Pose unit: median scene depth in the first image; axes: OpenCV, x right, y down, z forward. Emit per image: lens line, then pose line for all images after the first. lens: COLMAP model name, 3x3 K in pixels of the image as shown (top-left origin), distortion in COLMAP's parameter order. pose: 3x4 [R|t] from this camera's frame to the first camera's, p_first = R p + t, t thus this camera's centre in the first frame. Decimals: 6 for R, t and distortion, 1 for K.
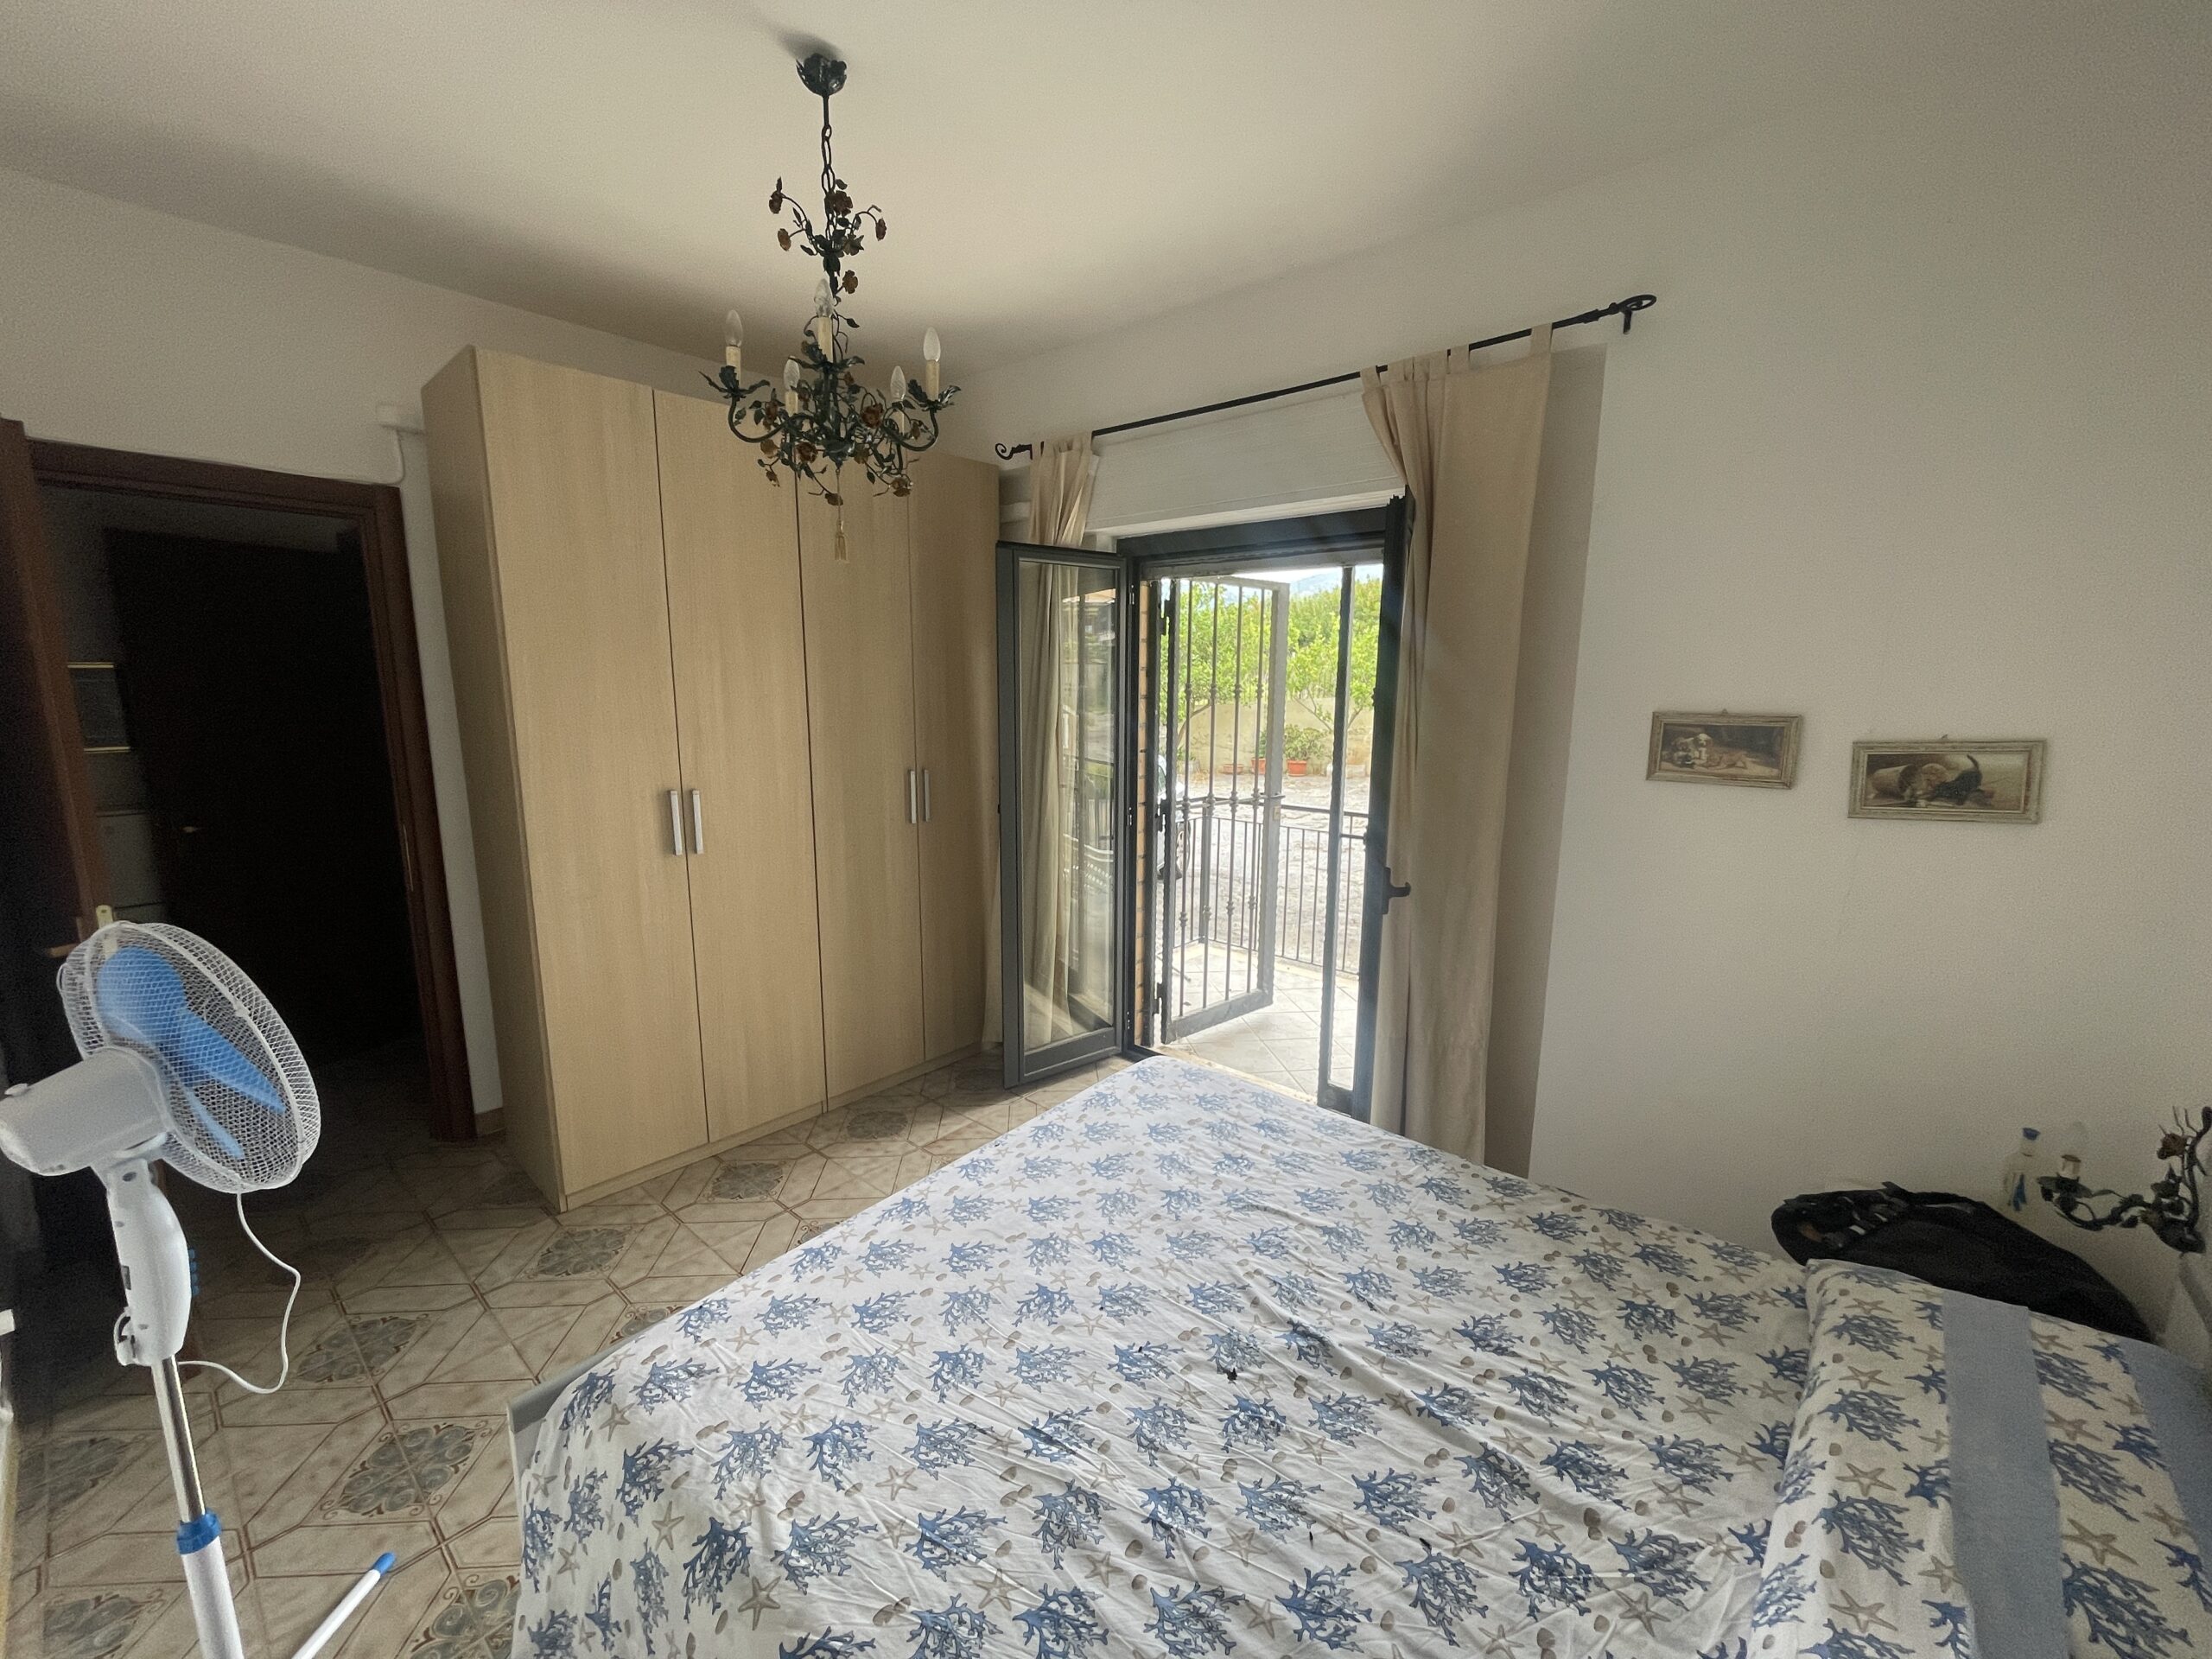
lens RADIAL K [[895.2, 0, 1085.3], [0, 895.2, 822.8], [0, 0, 1]] dist [-0.001687, 0.000915]
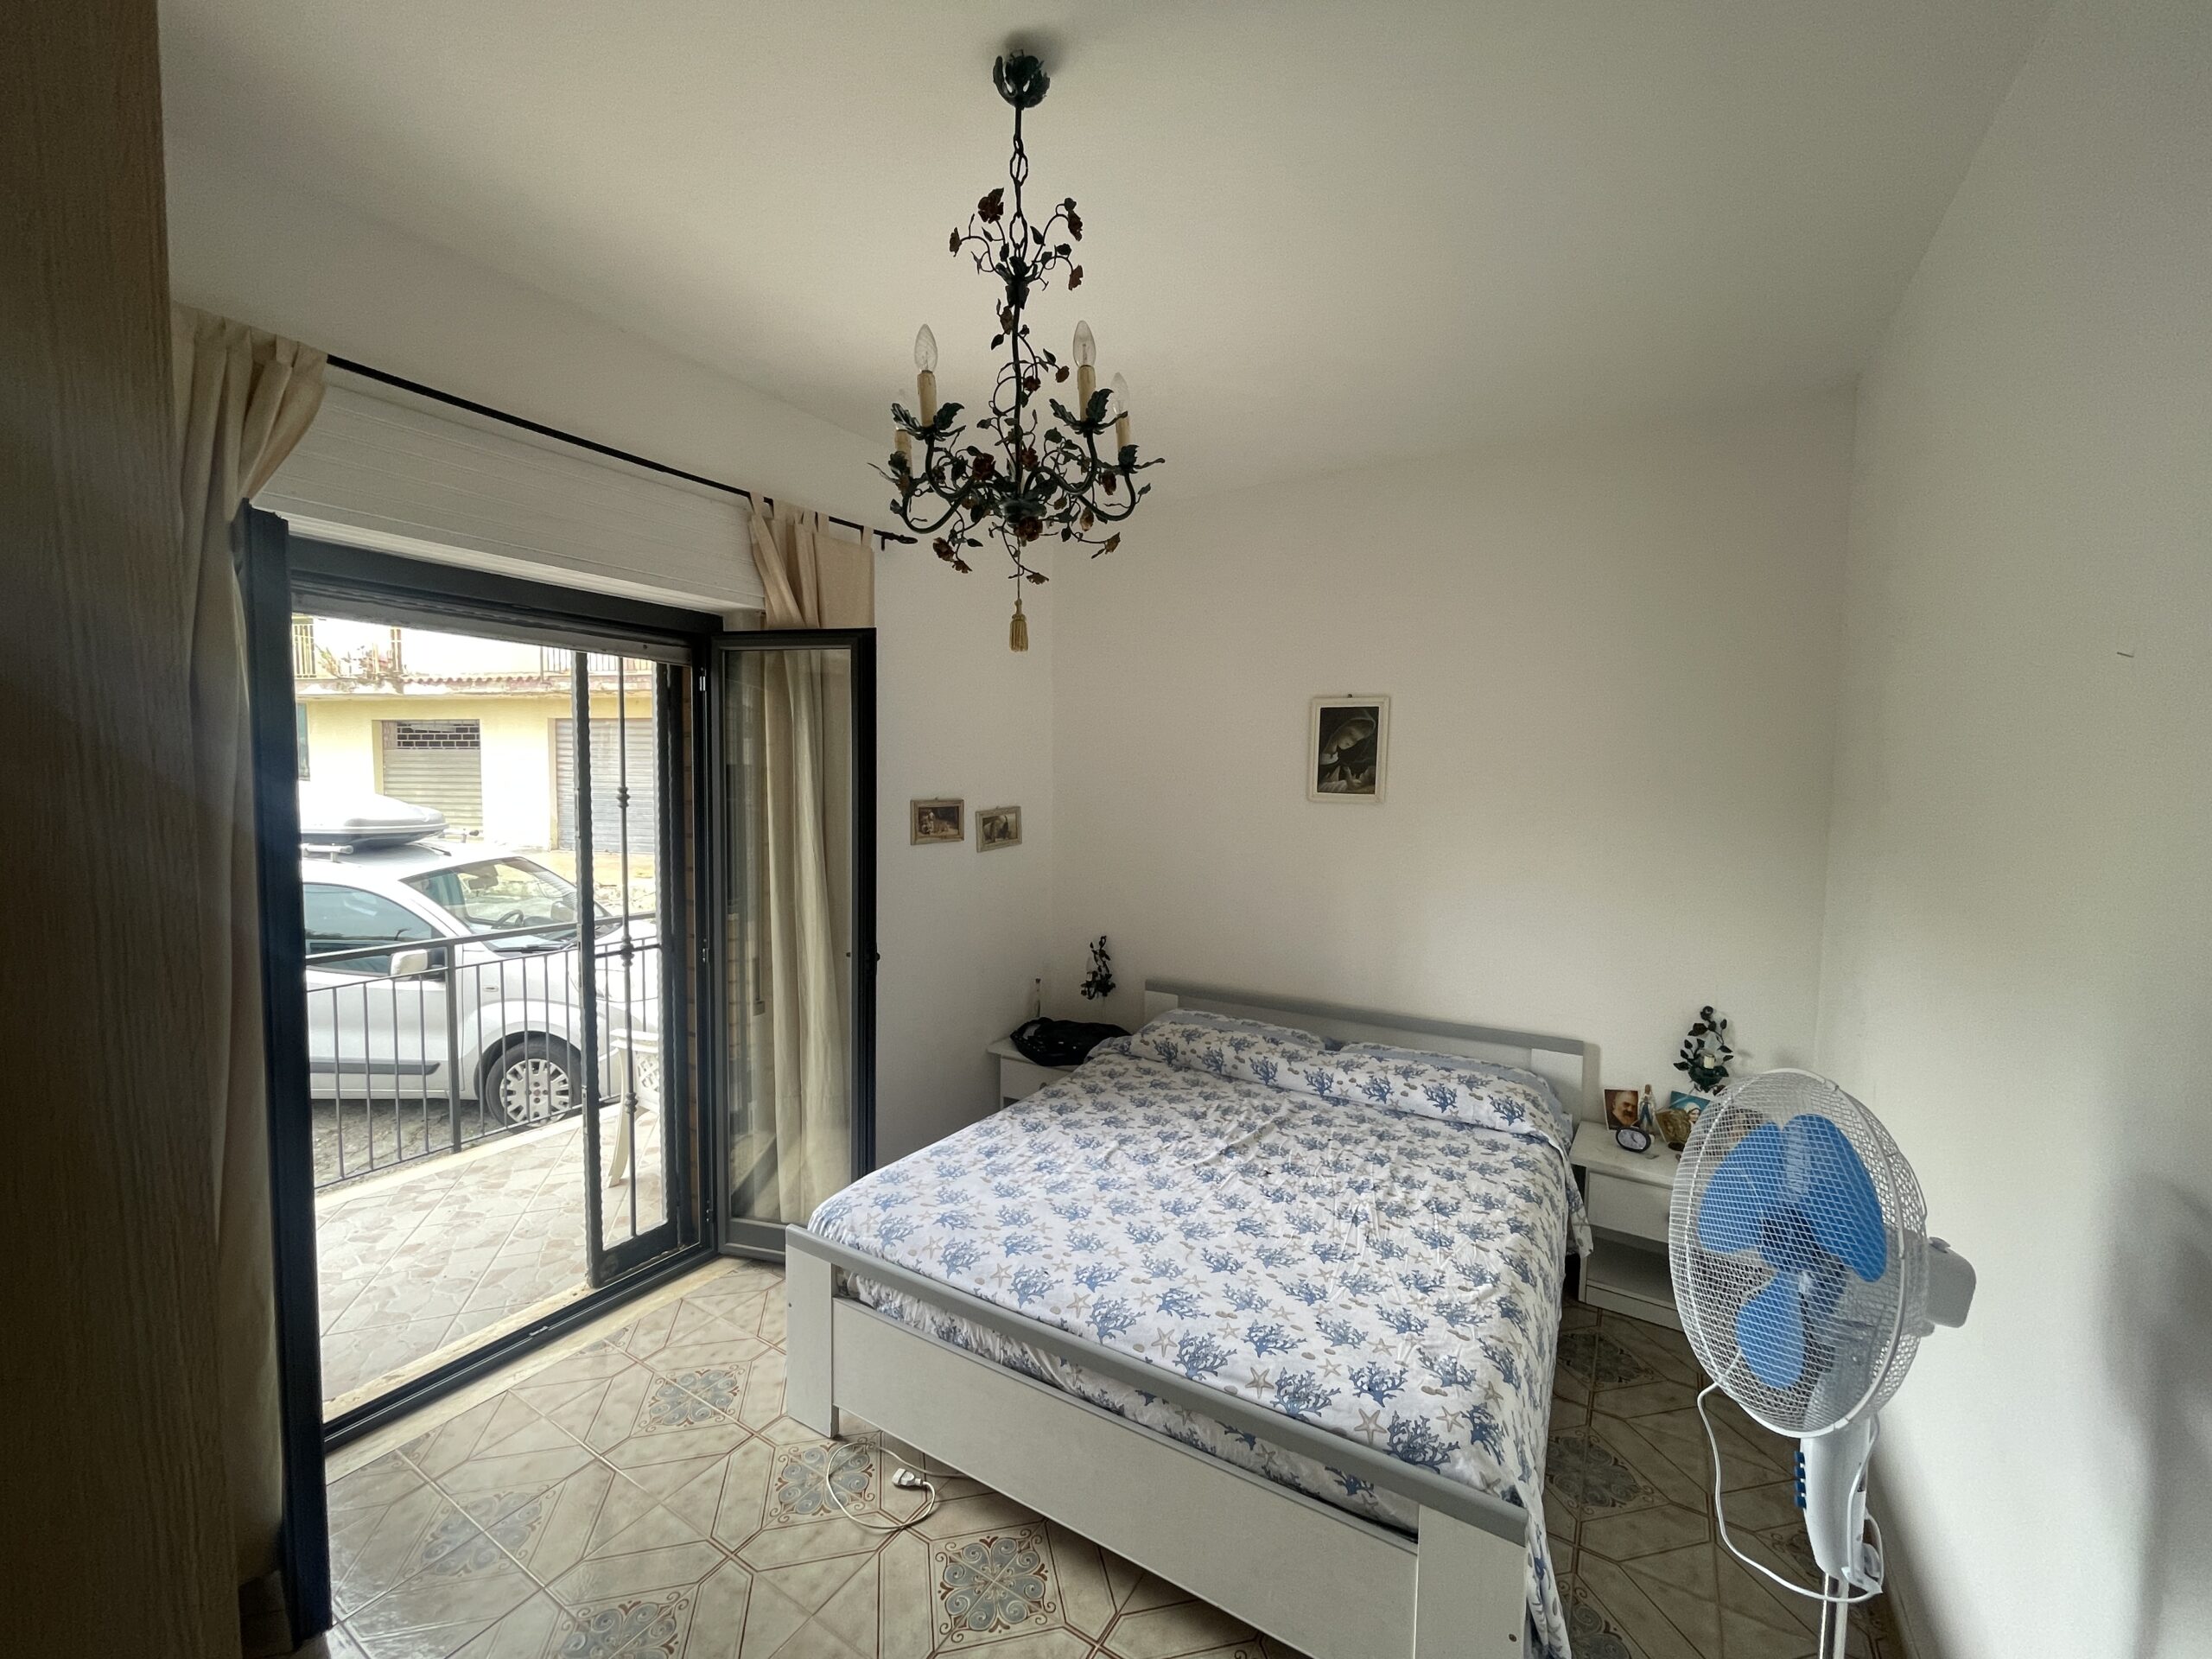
lens RADIAL K [[895.2, 0, 1086.8], [0, 895.2, 838.0], [0, 0, 1]] dist [-0.001687, 0.000915]
pose [[-0.157803, -0.080719, 0.984166, -1.365134], [0.140836, 0.984625, 0.103339, -0.261141], [-0.977376, 0.154914, -0.144009, 1.373788]]
